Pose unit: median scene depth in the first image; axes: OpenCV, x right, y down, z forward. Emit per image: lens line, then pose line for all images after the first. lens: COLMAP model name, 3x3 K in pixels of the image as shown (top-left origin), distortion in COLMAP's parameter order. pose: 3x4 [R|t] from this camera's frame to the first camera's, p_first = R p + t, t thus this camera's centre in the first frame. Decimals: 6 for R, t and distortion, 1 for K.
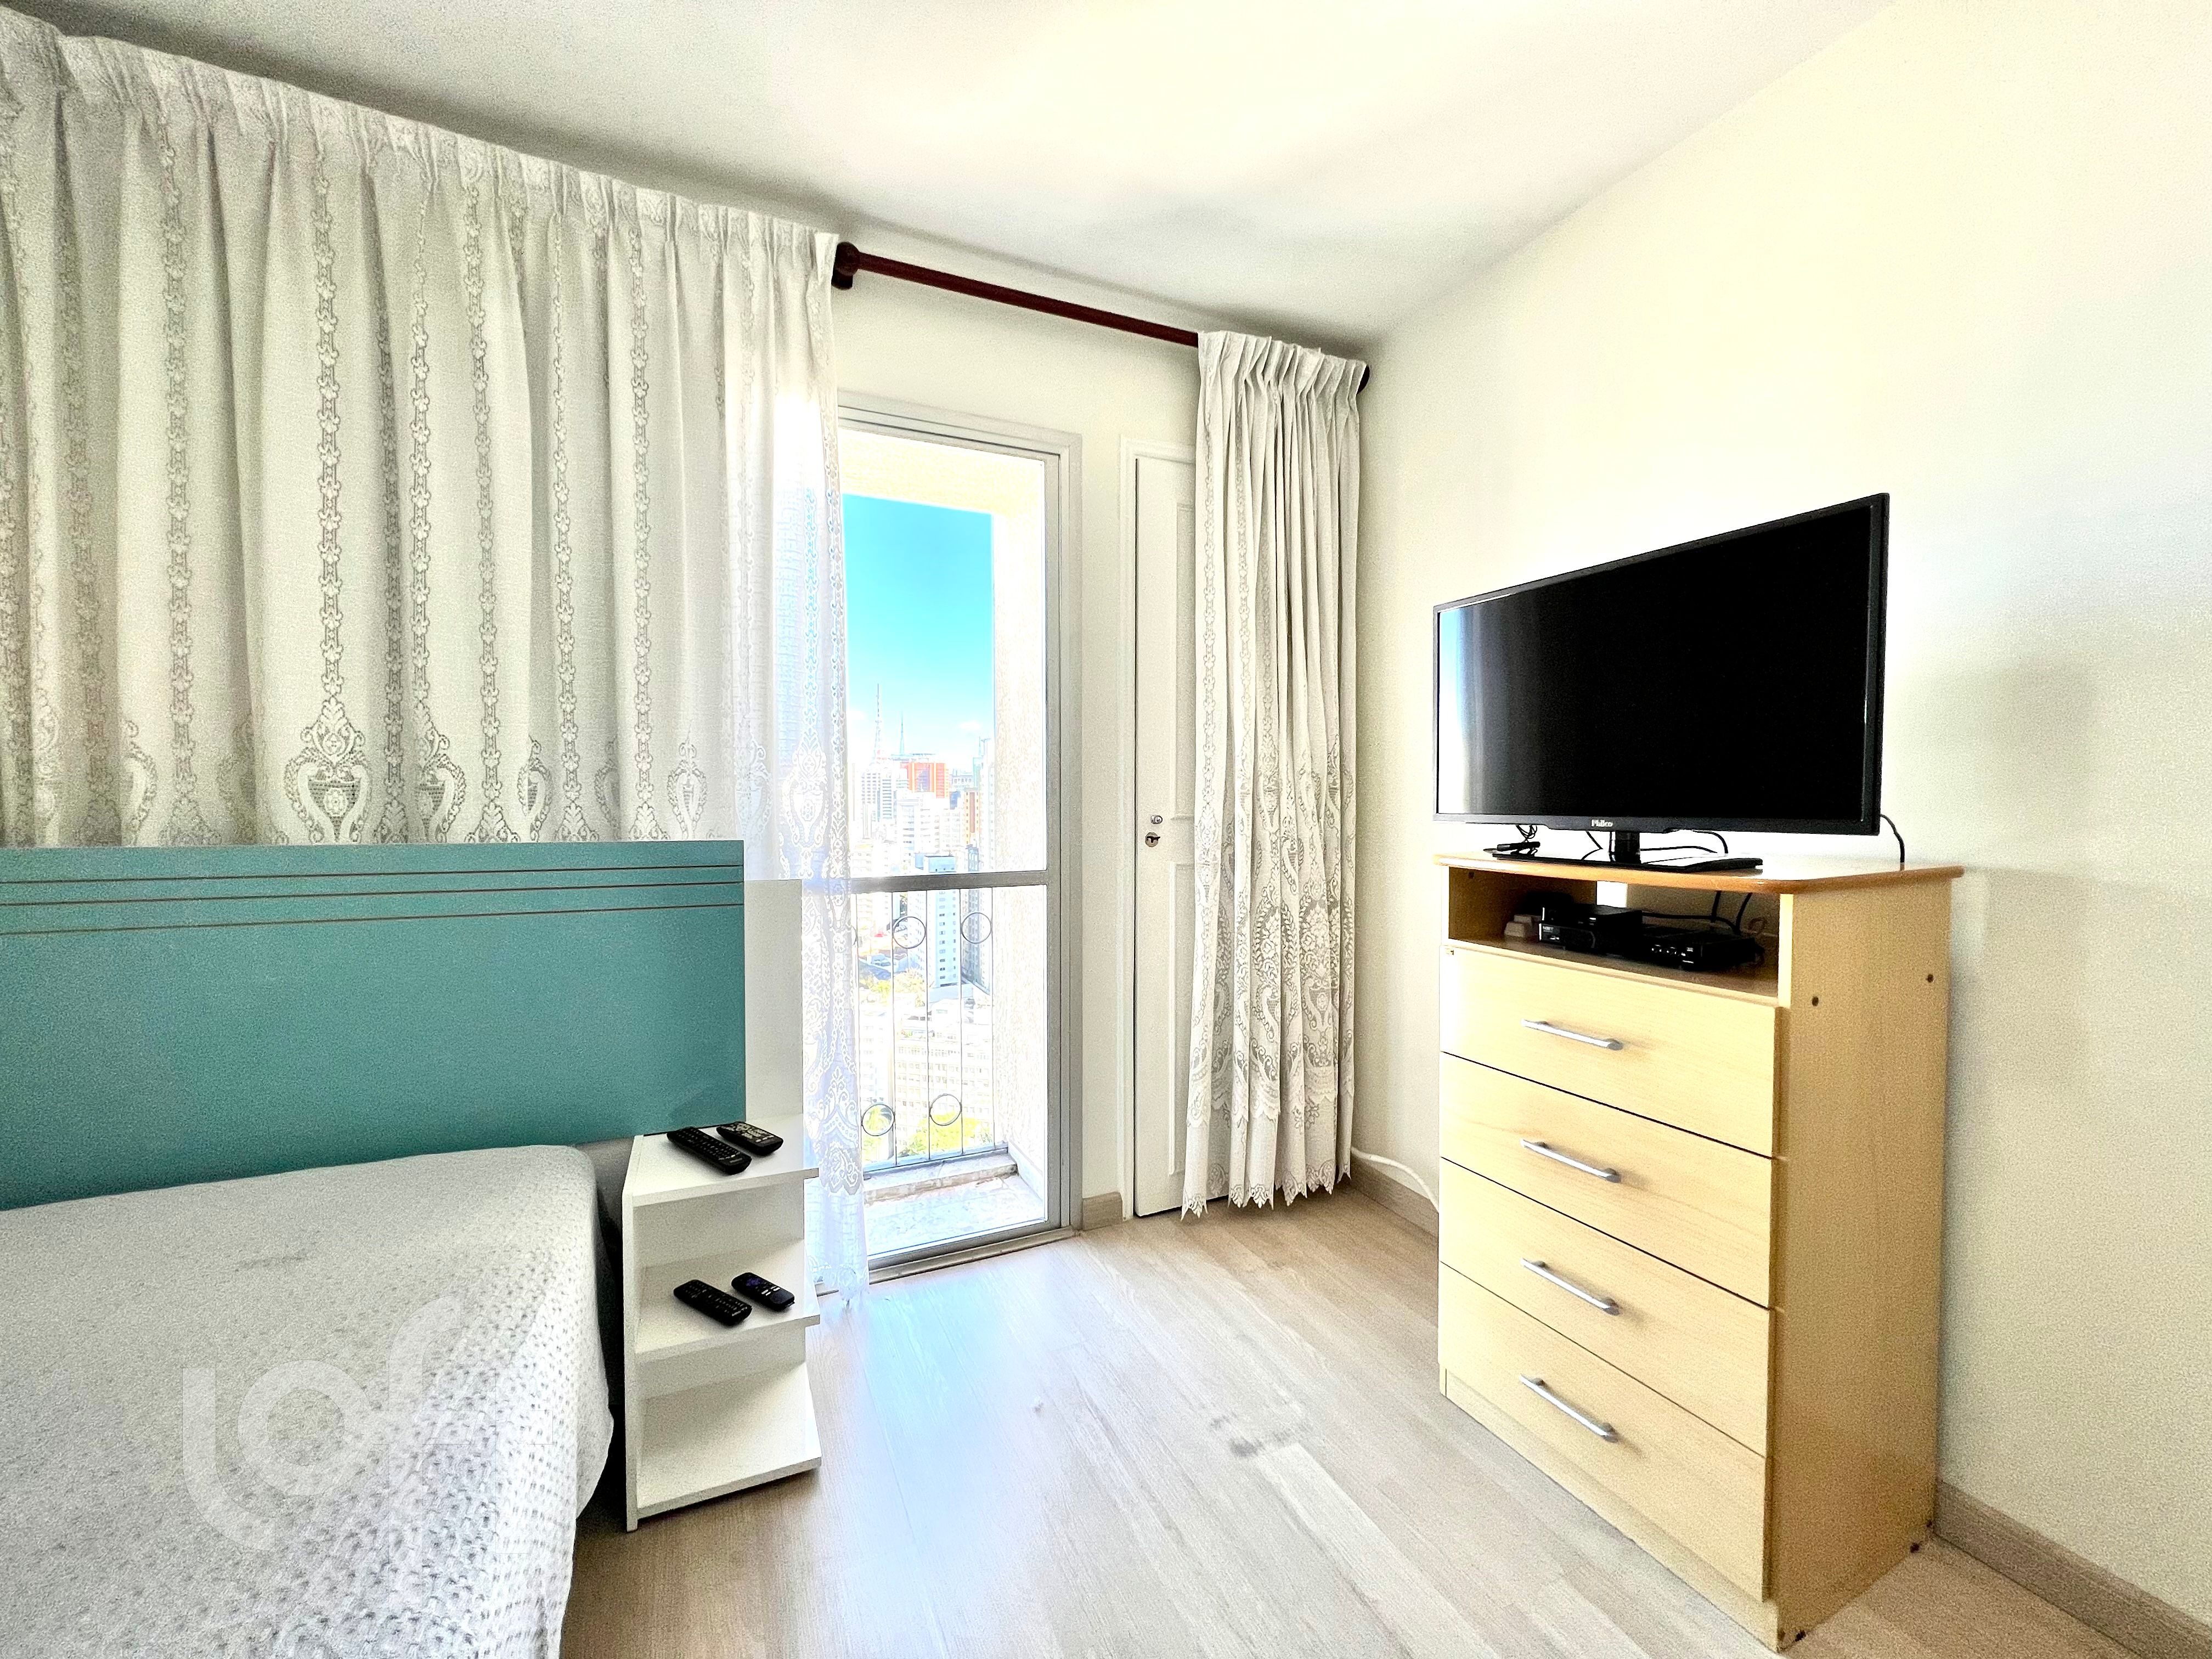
lens RADIAL K [[890.6, 0, 1106.0], [0, 890.6, 829.5], [0, 0, 1]] dist [0.001273, 0.000251]
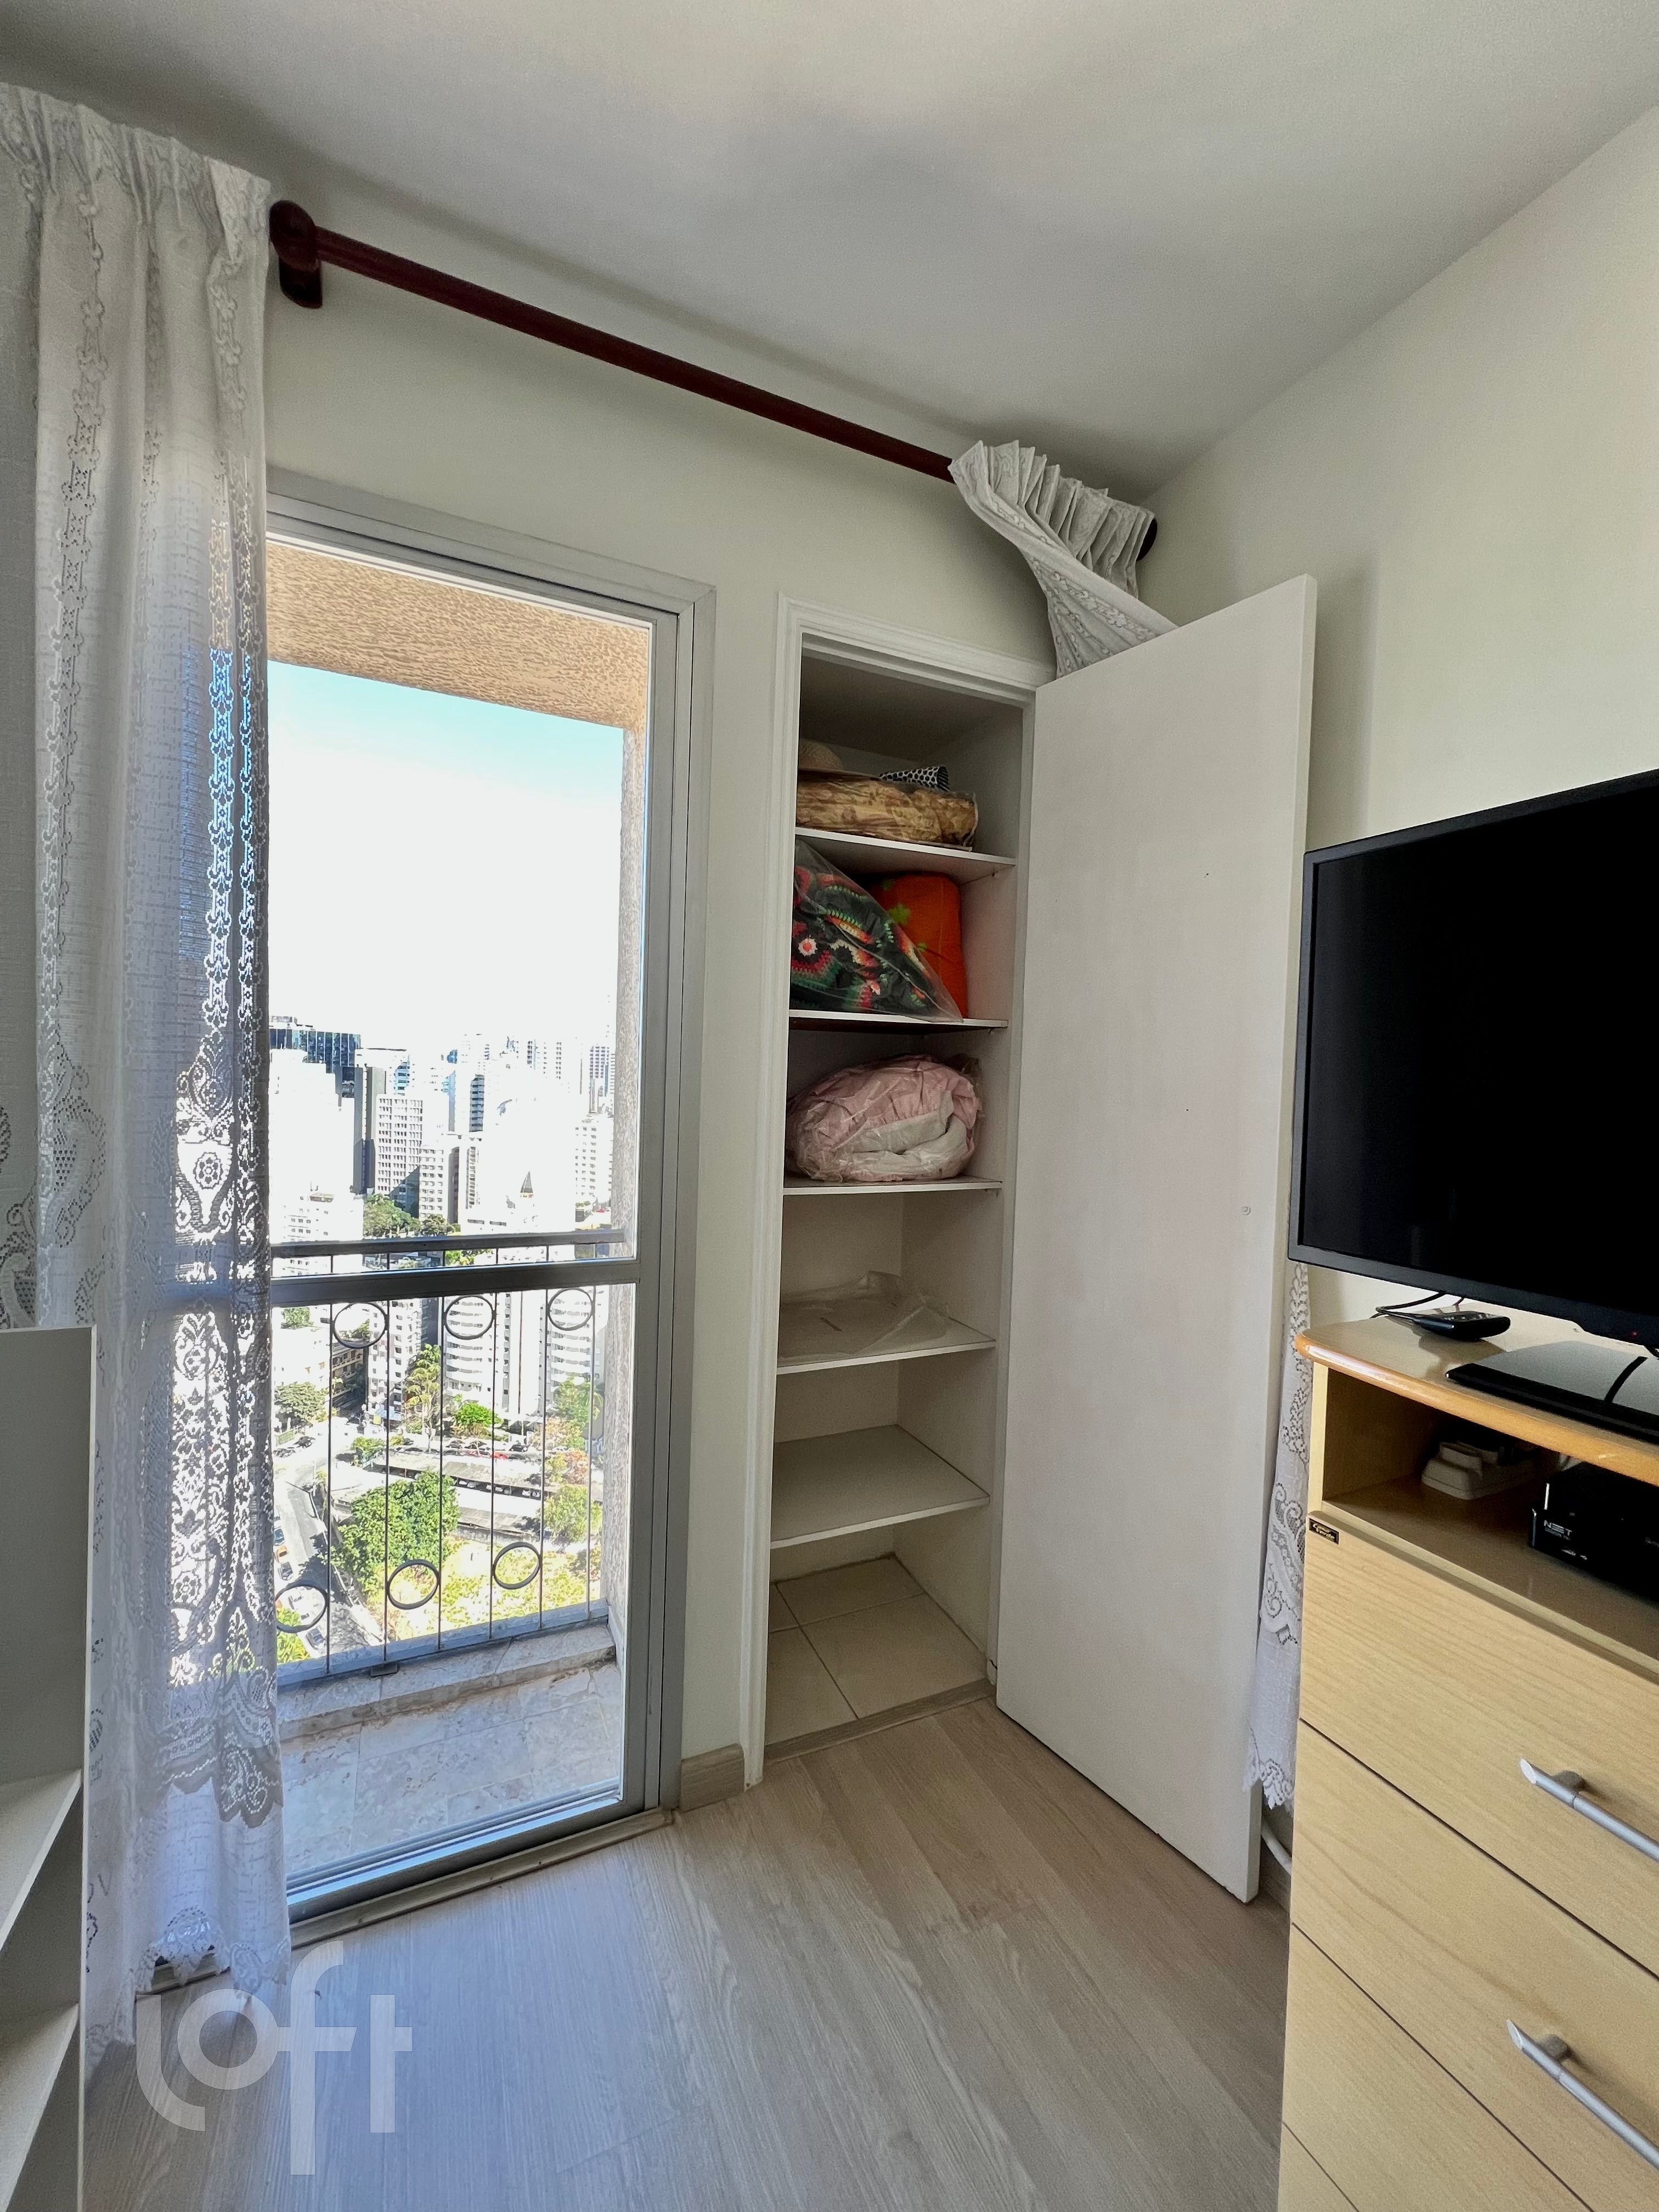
lens RADIAL K [[890.6, 0, 829.5], [0, 890.6, 1106.0], [0, 0, 1]] dist [0.001273, 0.000251]
pose [[0.999386, 0.034817, -0.003978, 0.073543], [-0.034841, 0.999374, -0.006140, -0.069401], [0.003762, 0.006275, 0.999973, 0.372356]]
